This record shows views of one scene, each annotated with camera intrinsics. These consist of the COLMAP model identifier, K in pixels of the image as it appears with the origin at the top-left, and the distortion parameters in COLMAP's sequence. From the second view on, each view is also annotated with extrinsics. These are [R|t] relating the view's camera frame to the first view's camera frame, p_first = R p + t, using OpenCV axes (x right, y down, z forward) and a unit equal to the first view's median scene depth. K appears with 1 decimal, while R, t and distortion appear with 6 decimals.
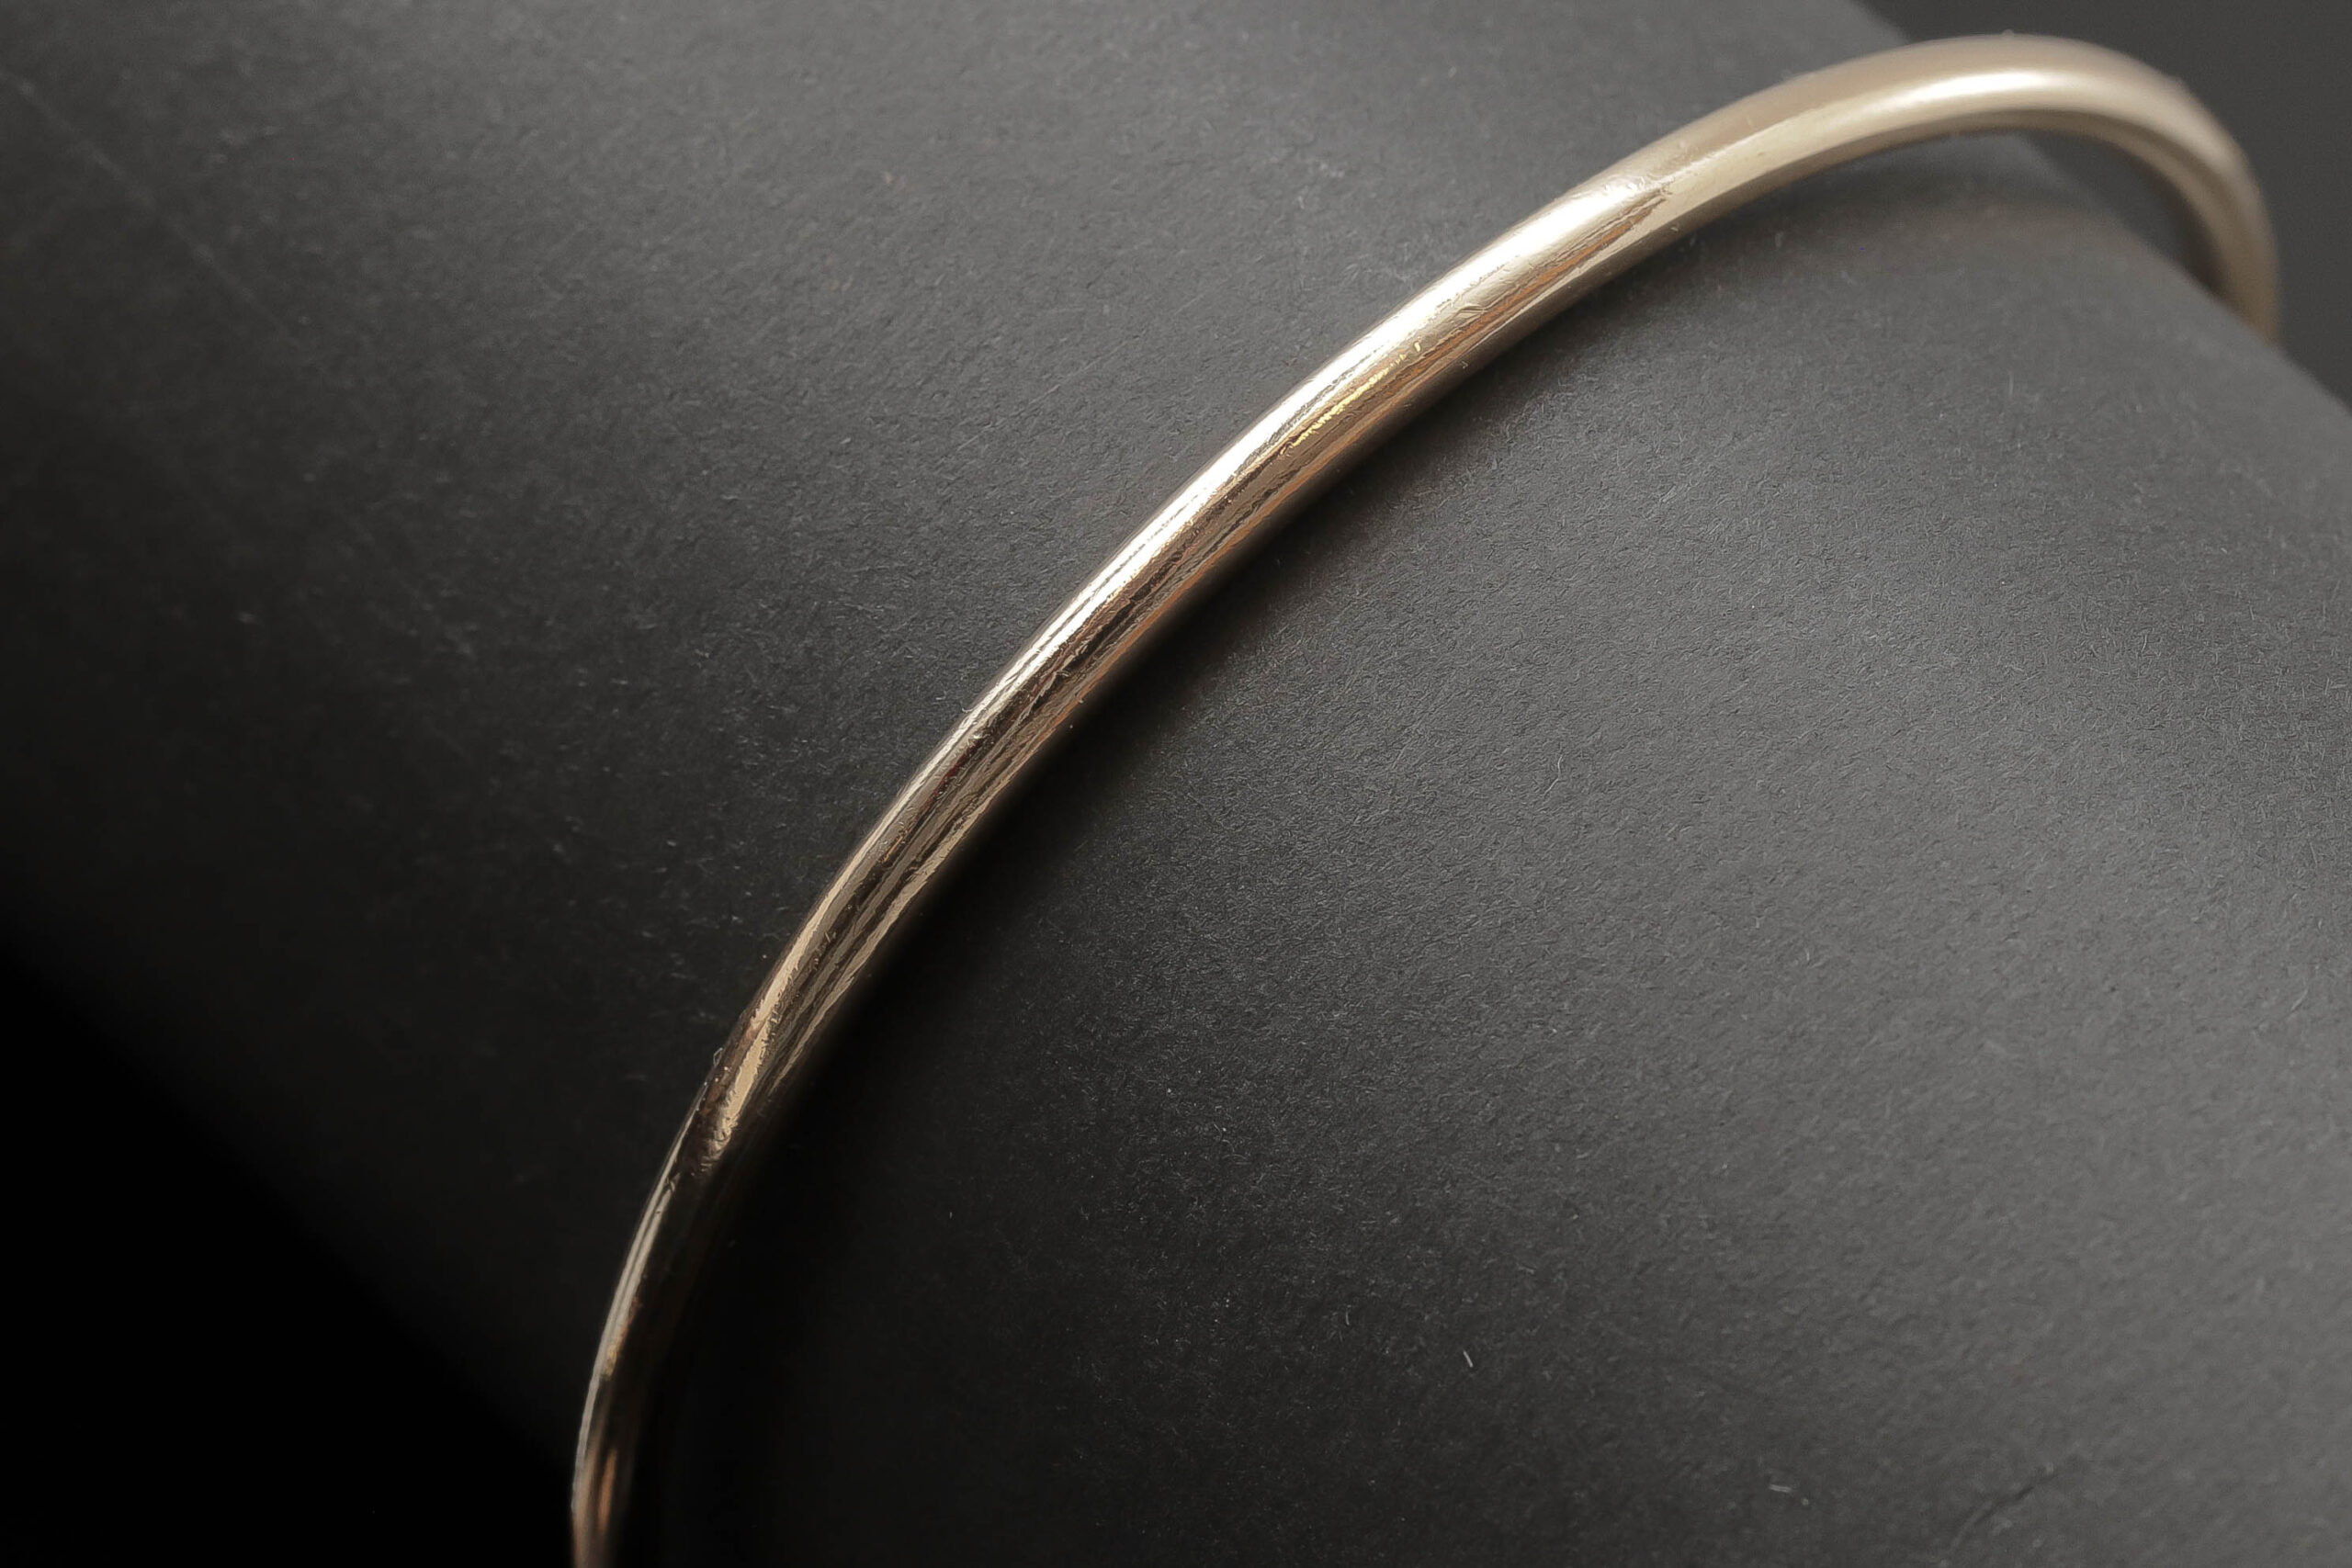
lens RADIAL K [[14740.2, 0, 1176.0], [0, 14740.2, 784.0], [0, 0, 1]] dist [-0.269026, 9.047301]
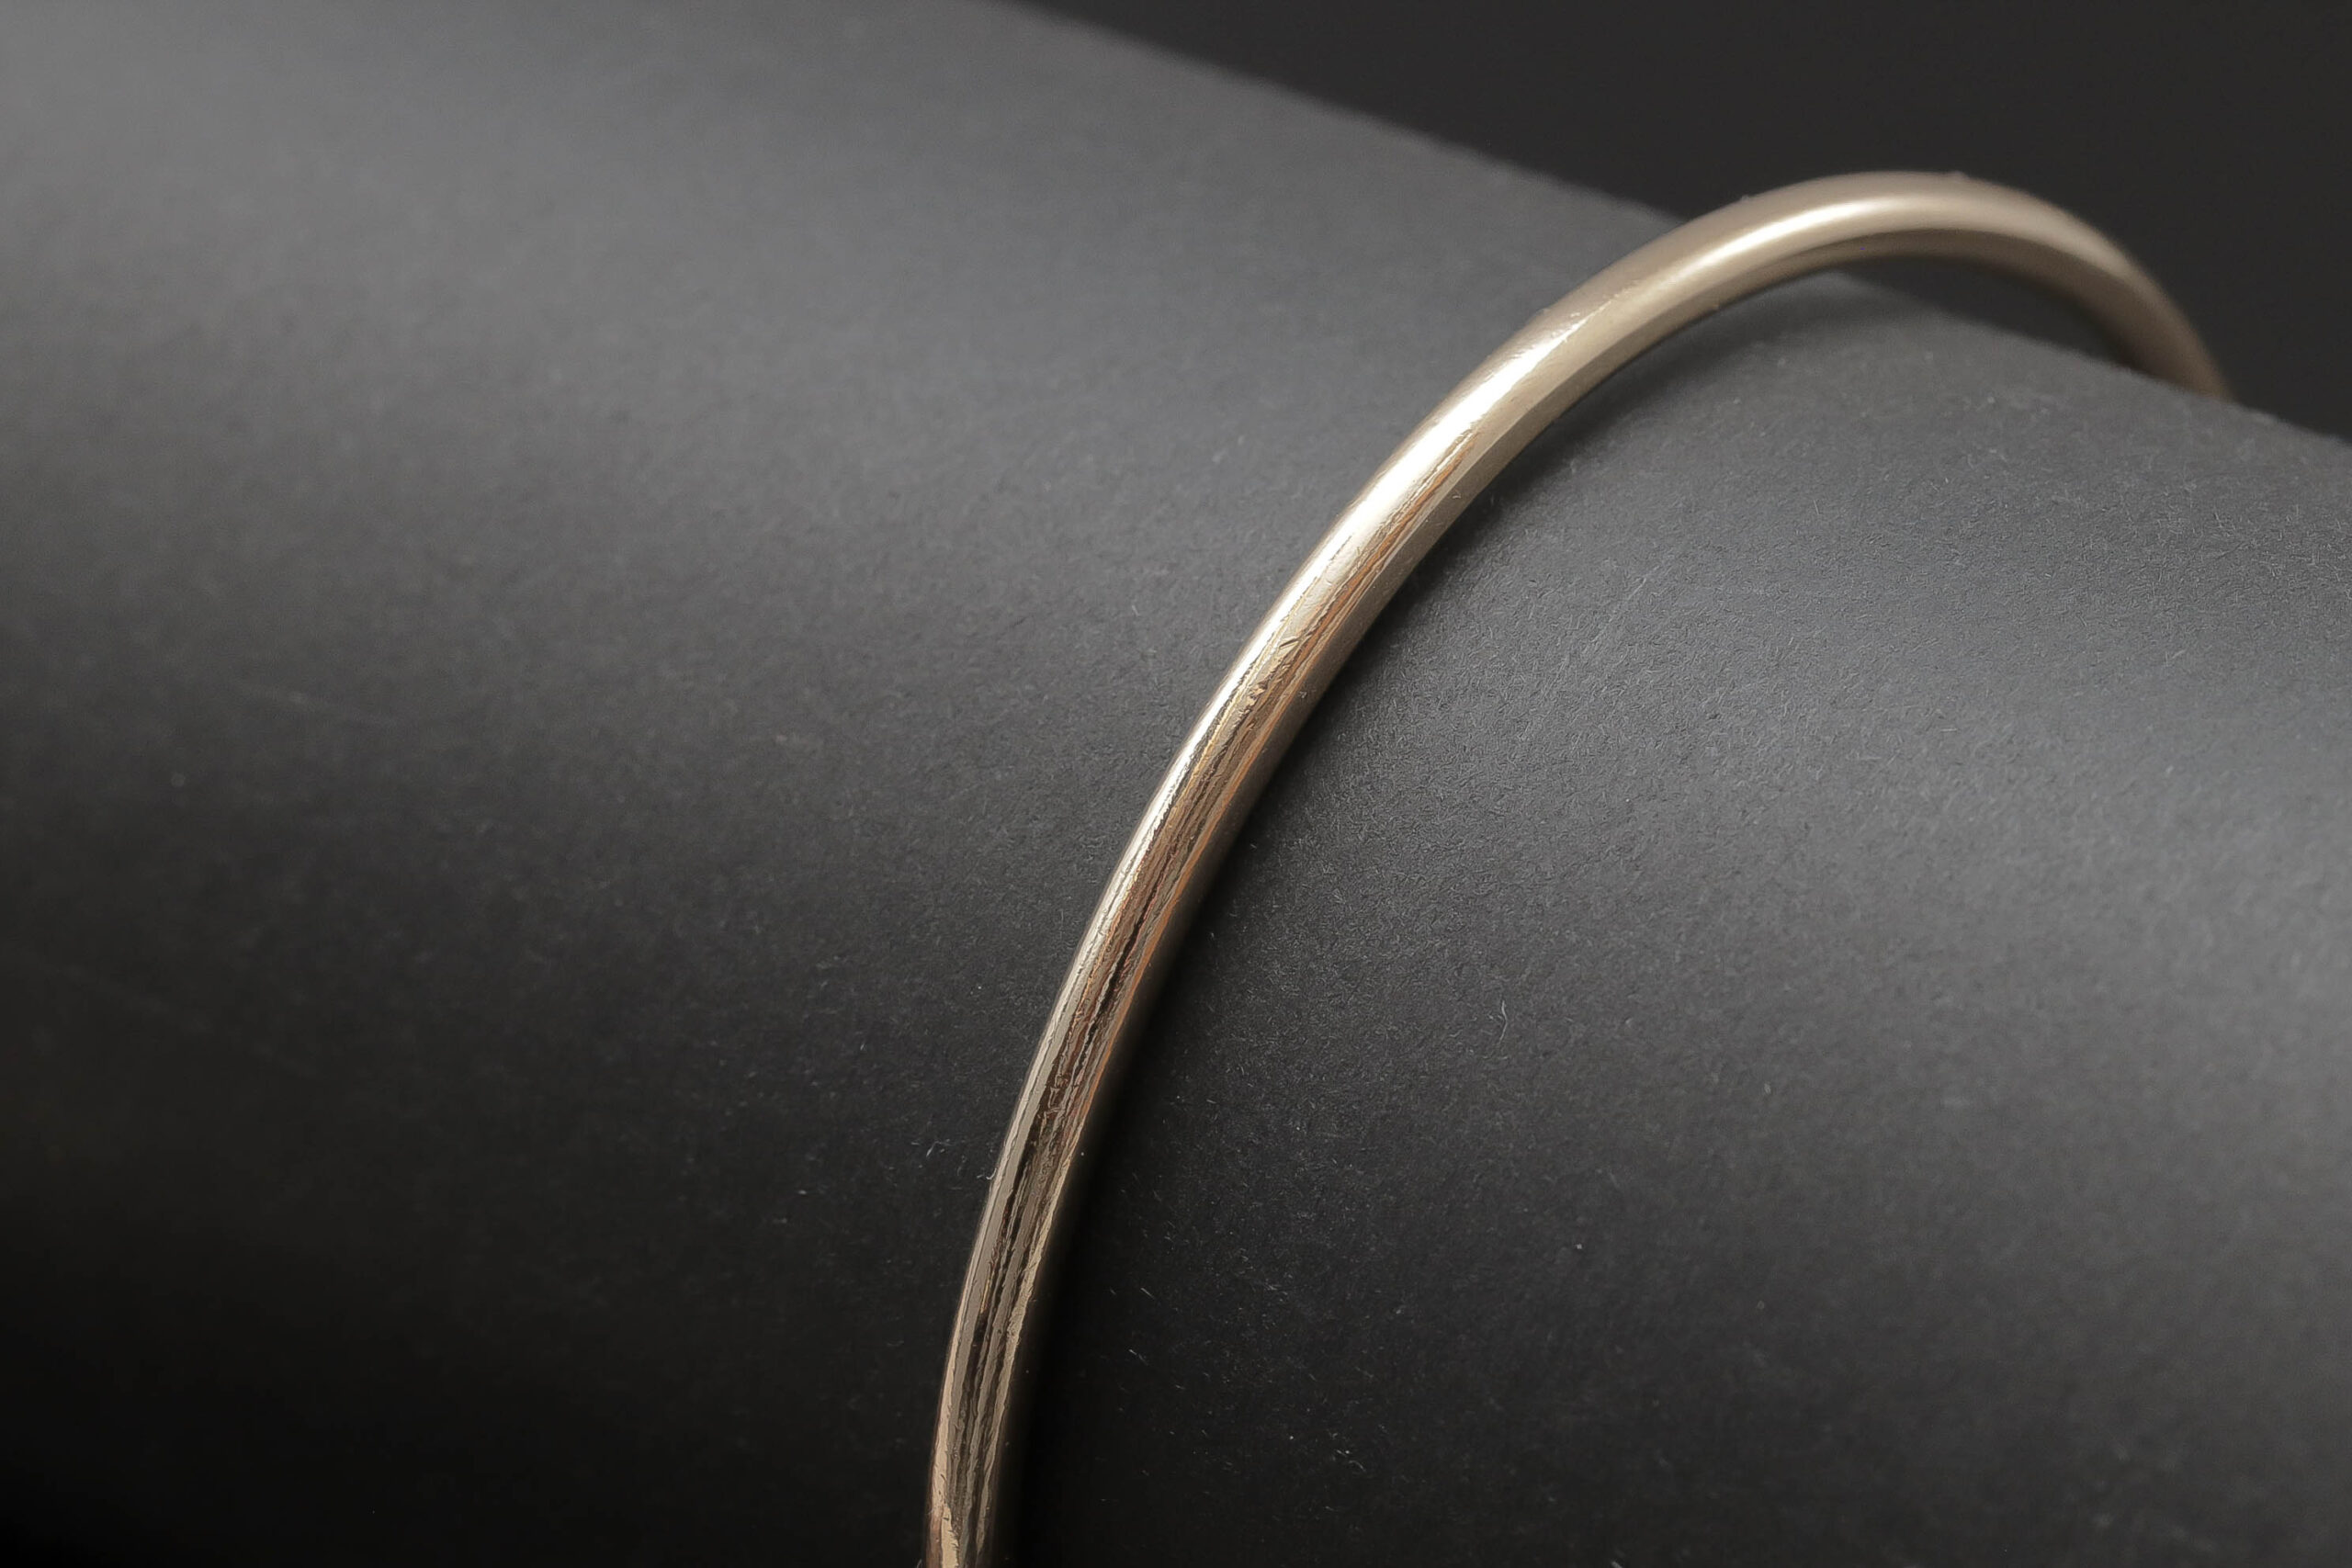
lens RADIAL K [[14740.2, 0, 1176.0], [0, 14740.2, 784.0], [0, 0, 1]] dist [-0.269026, 9.047301]
pose [[0.908843, -0.385872, -0.158455, 0.174696], [0.376151, 0.922316, -0.088566, 0.066991], [0.180321, 0.020889, 0.983386, -0.037752]]
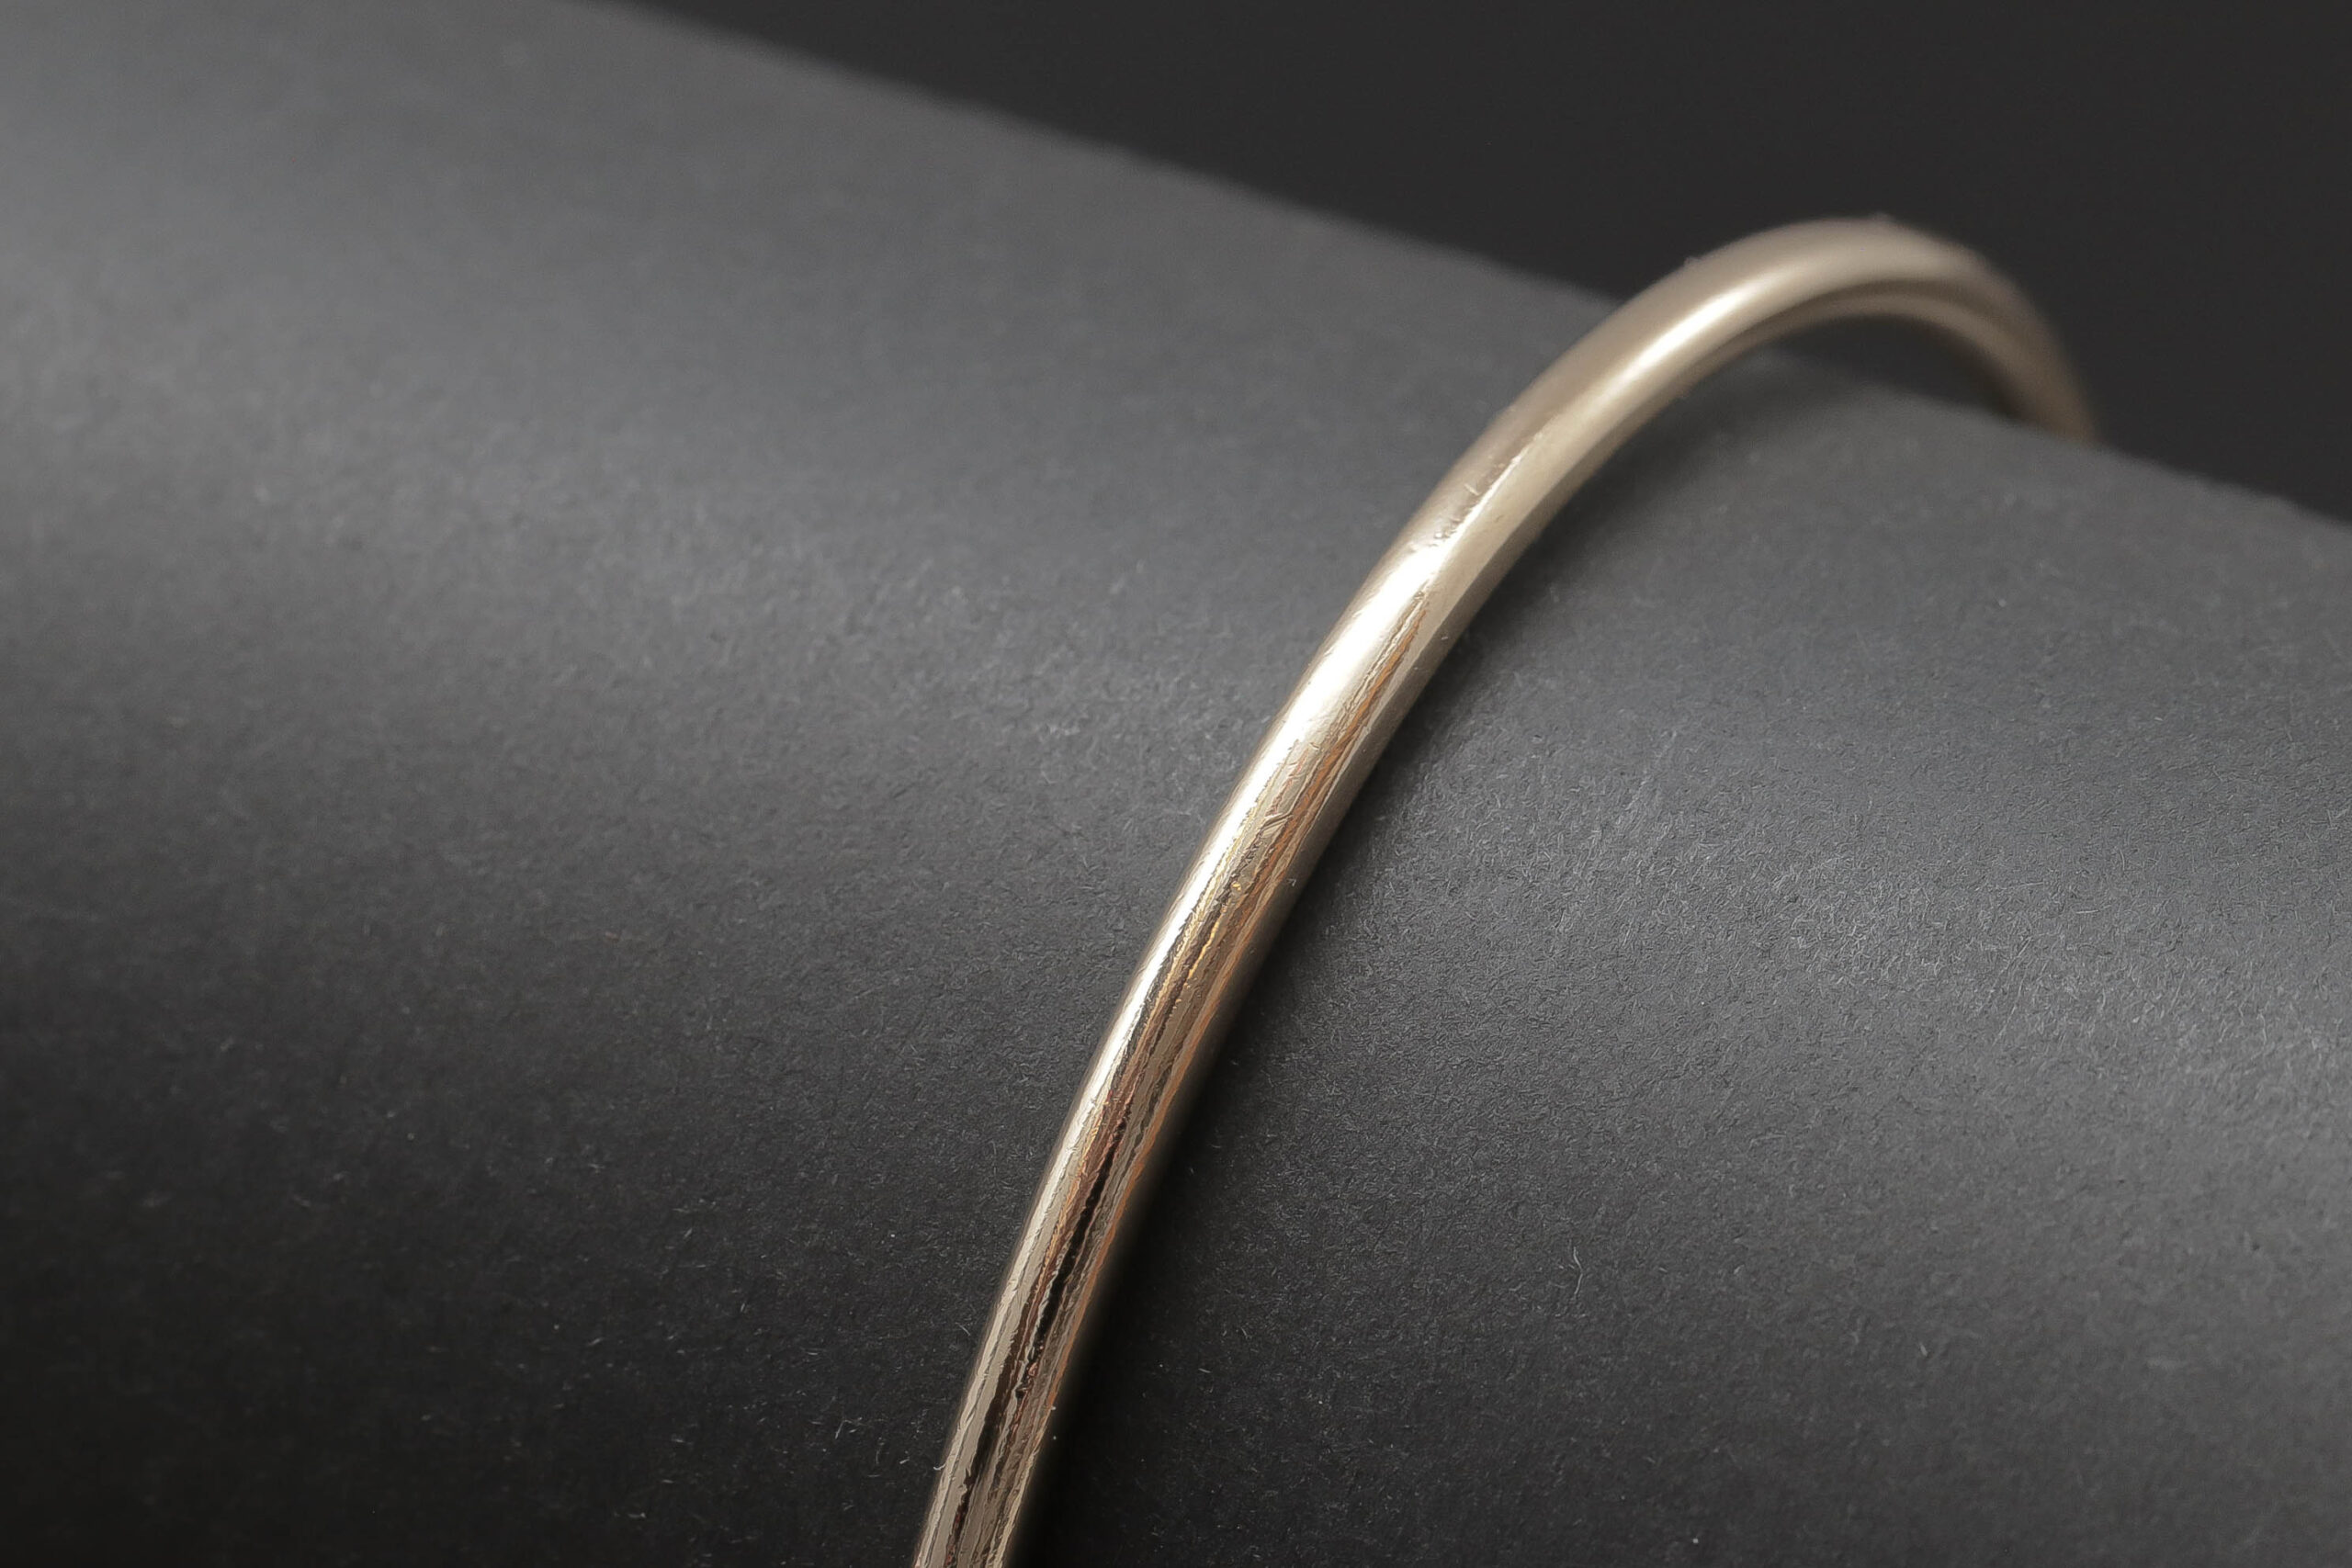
lens RADIAL K [[14740.2, 0, 1176.0], [0, 14740.2, 784.0], [0, 0, 1]] dist [-0.269026, 9.047301]
pose [[0.914010, -0.405567, 0.010041, 0.006558], [0.405358, 0.913983, 0.017891, -0.052167], [-0.016433, -0.012283, 0.999790, 0.113279]]
